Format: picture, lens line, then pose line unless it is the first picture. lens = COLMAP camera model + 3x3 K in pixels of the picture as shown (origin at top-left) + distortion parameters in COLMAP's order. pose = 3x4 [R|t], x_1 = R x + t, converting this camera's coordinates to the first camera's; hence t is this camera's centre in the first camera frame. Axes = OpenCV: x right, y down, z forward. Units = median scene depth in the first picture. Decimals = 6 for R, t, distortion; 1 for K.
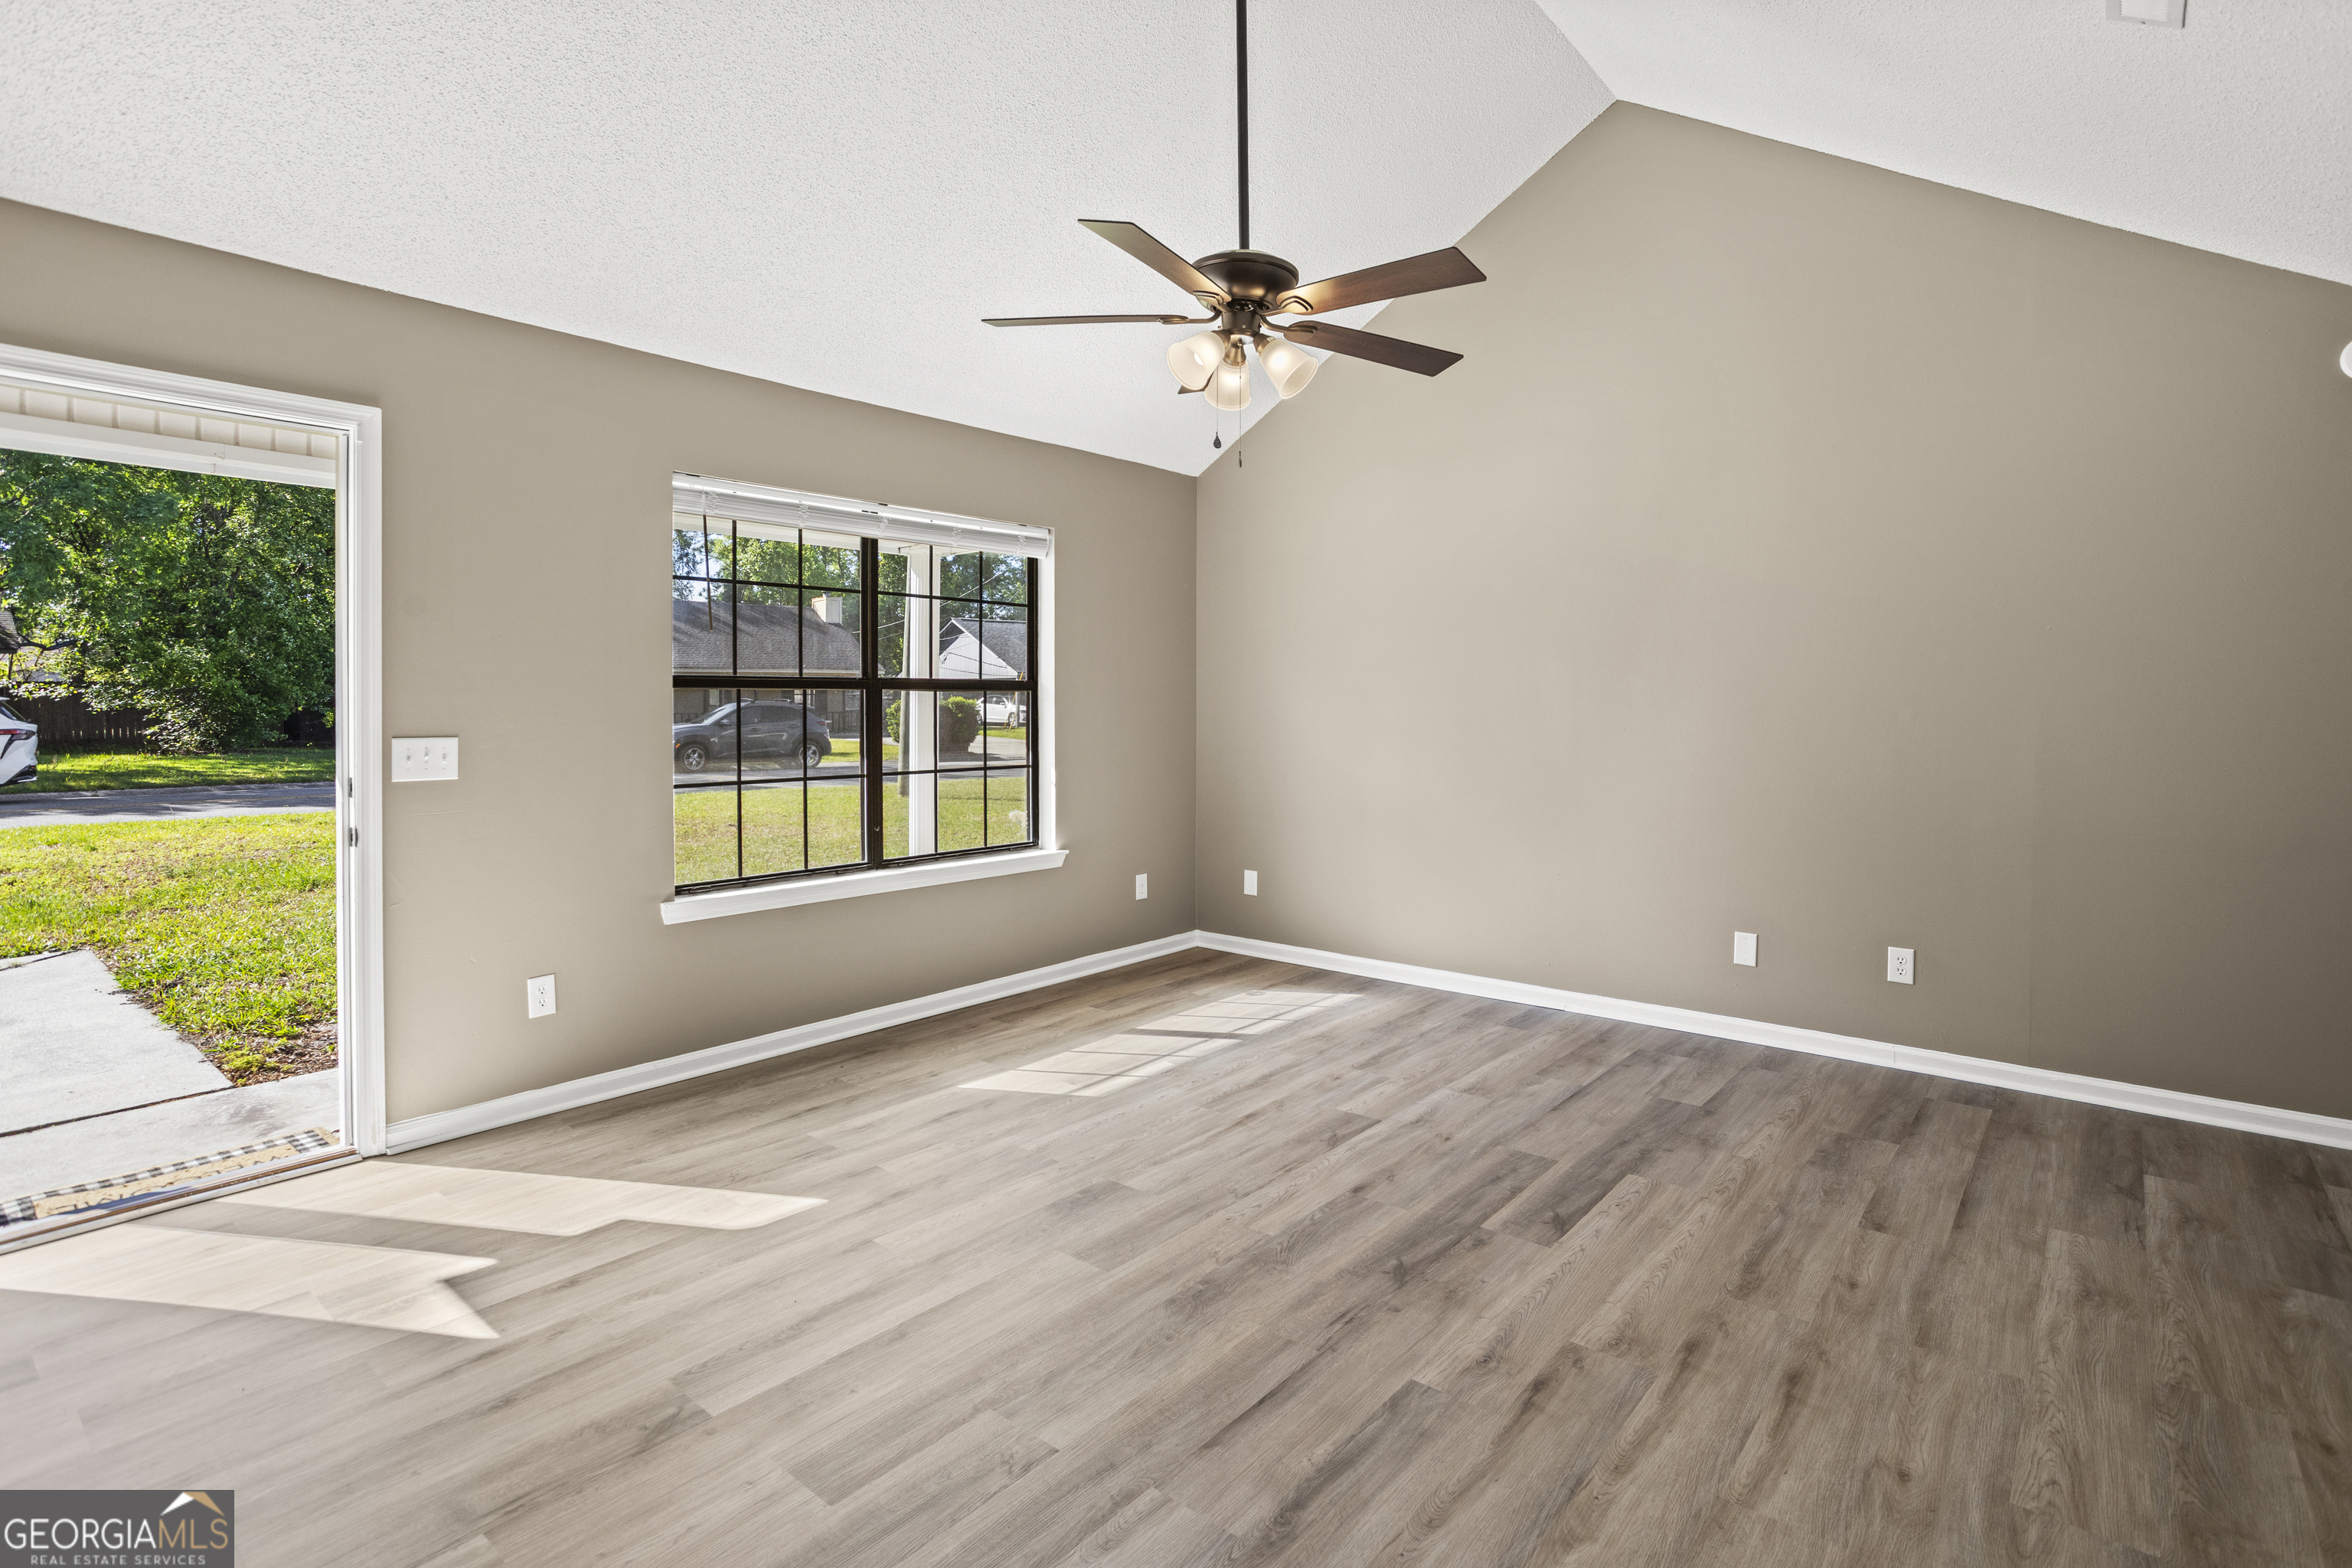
lens RADIAL K [[1170.9, 0, 1176.3], [0, 1170.9, 712.3], [0, 0, 1]] dist [-0.030400, 0.001211]
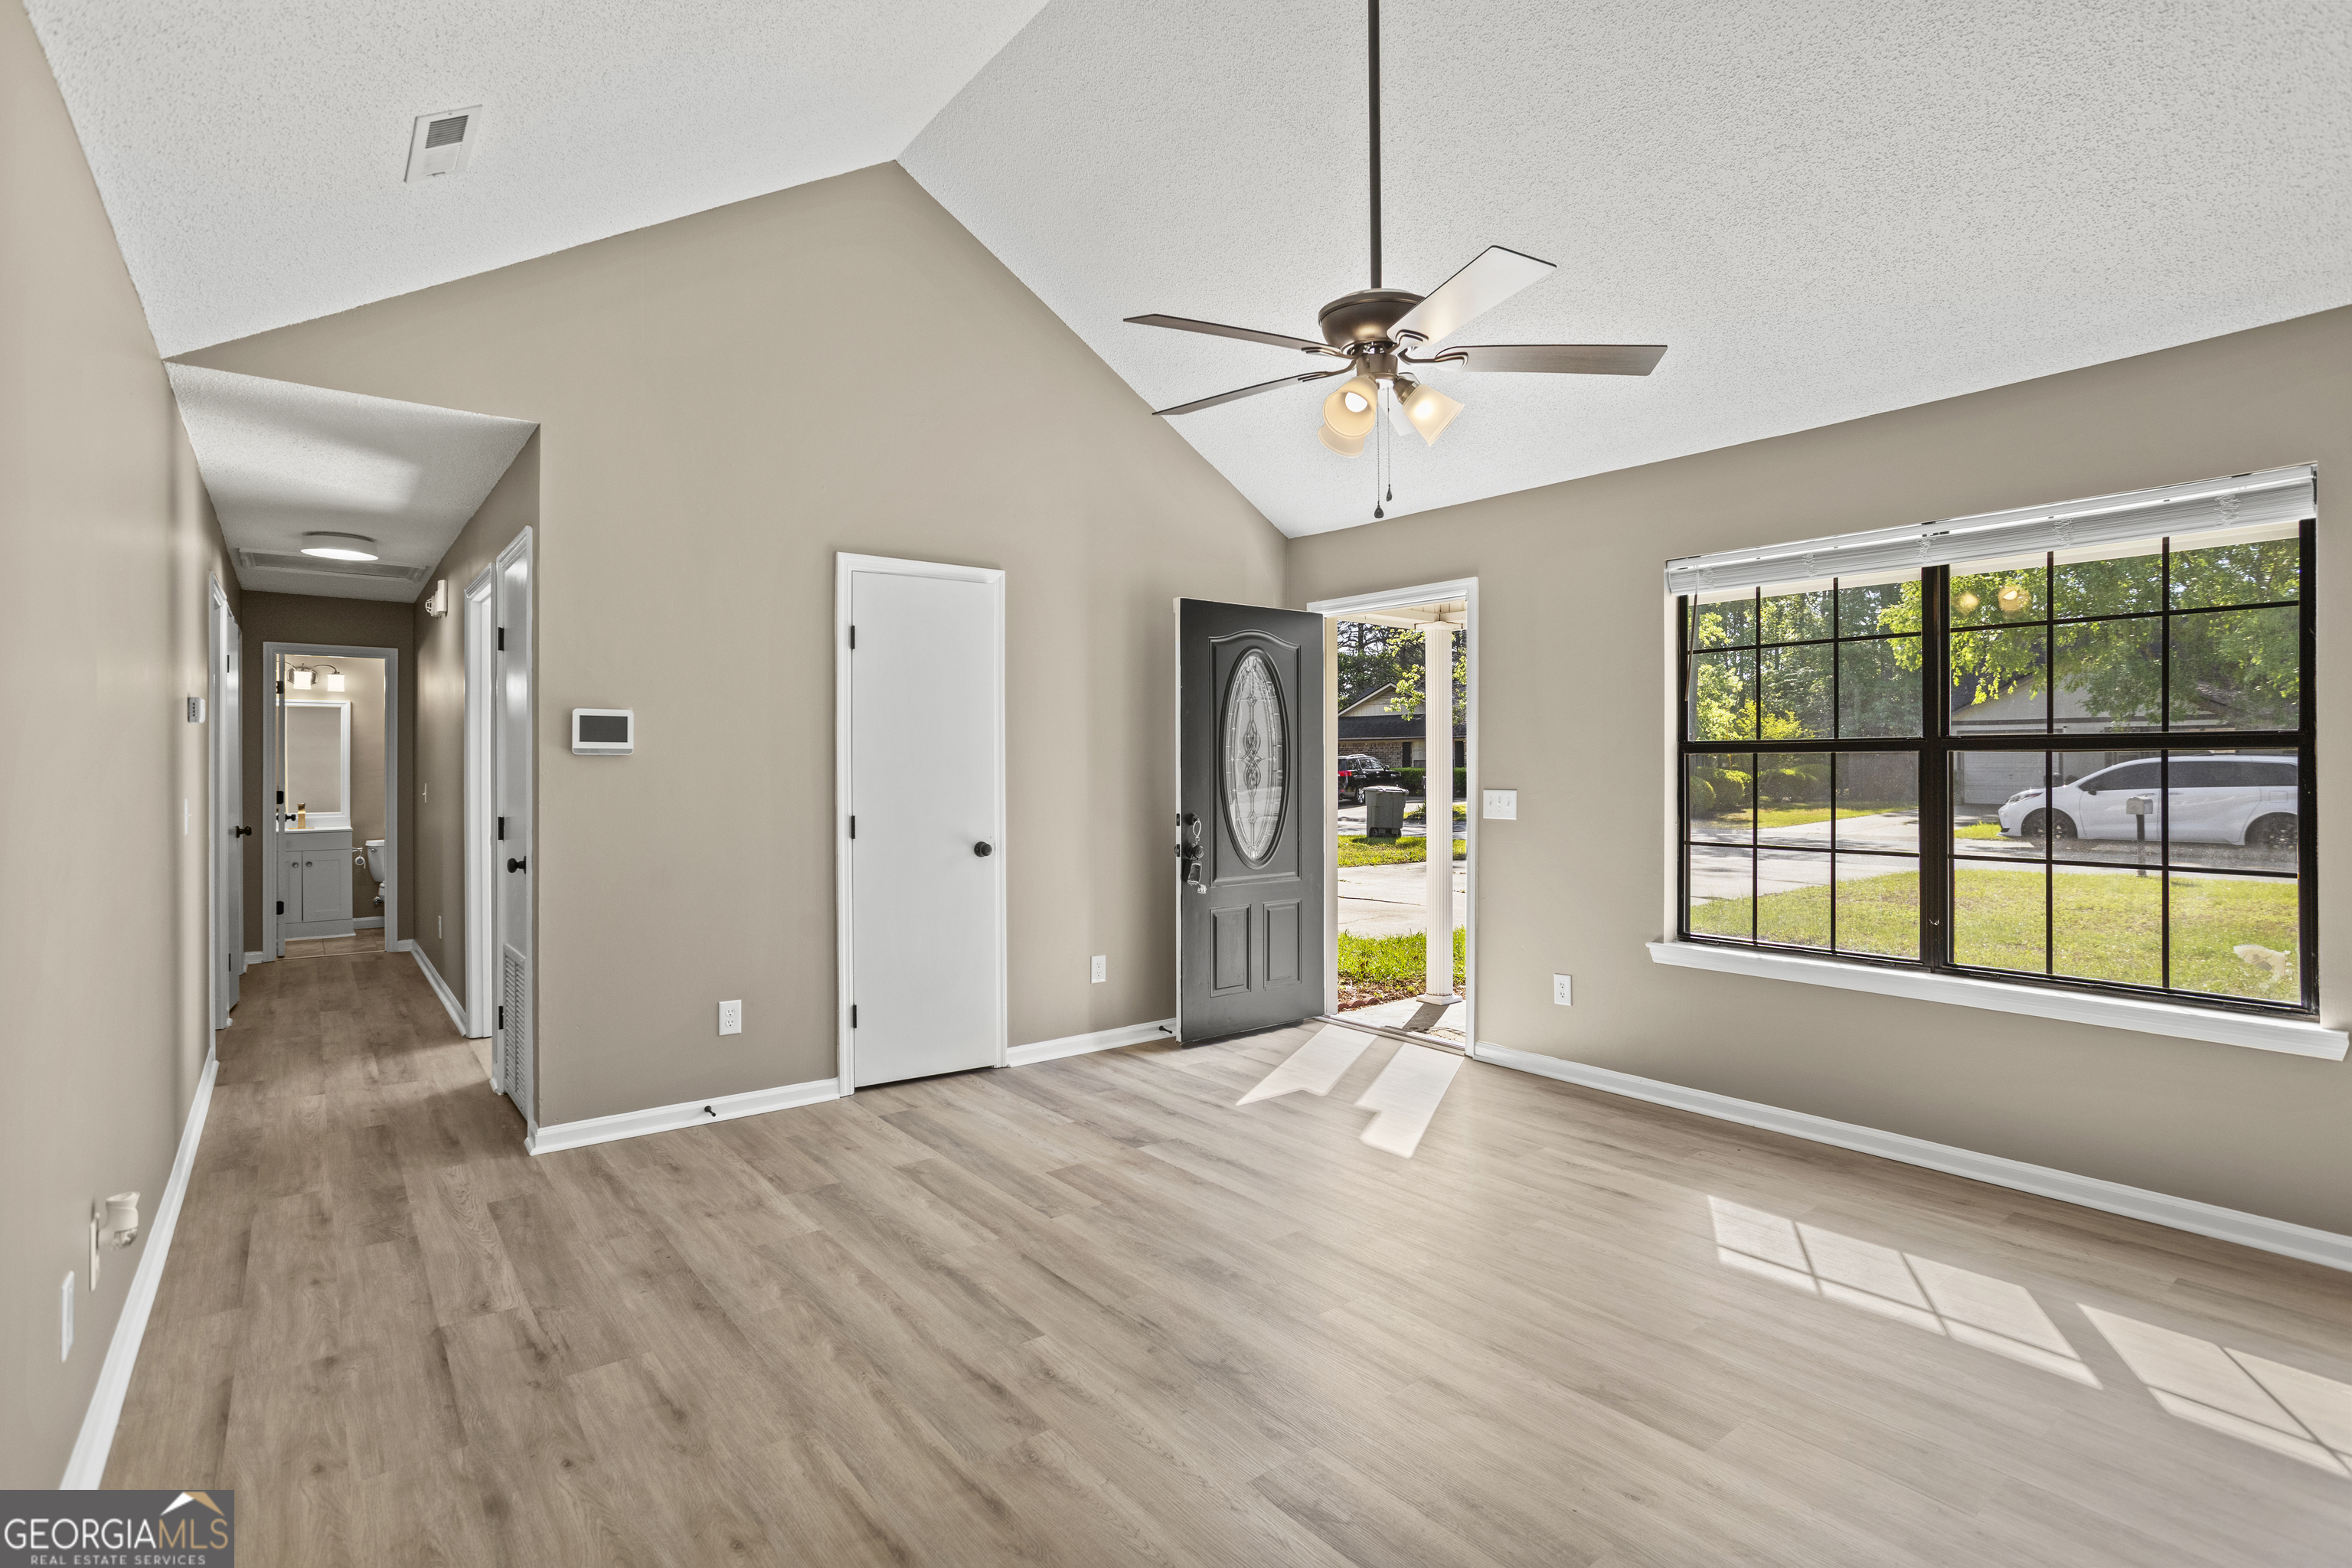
lens RADIAL K [[1112.4, 0, 1147.7], [0, 1112.4, 769.7], [0, 0, 1]] dist [-0.014580, 0.000825]
pose [[-0.227864, 0.011574, -0.973624, 0.848201], [-0.002474, 0.999919, 0.012466, -0.020791], [0.973690, 0.005250, -0.227817, 0.889441]]
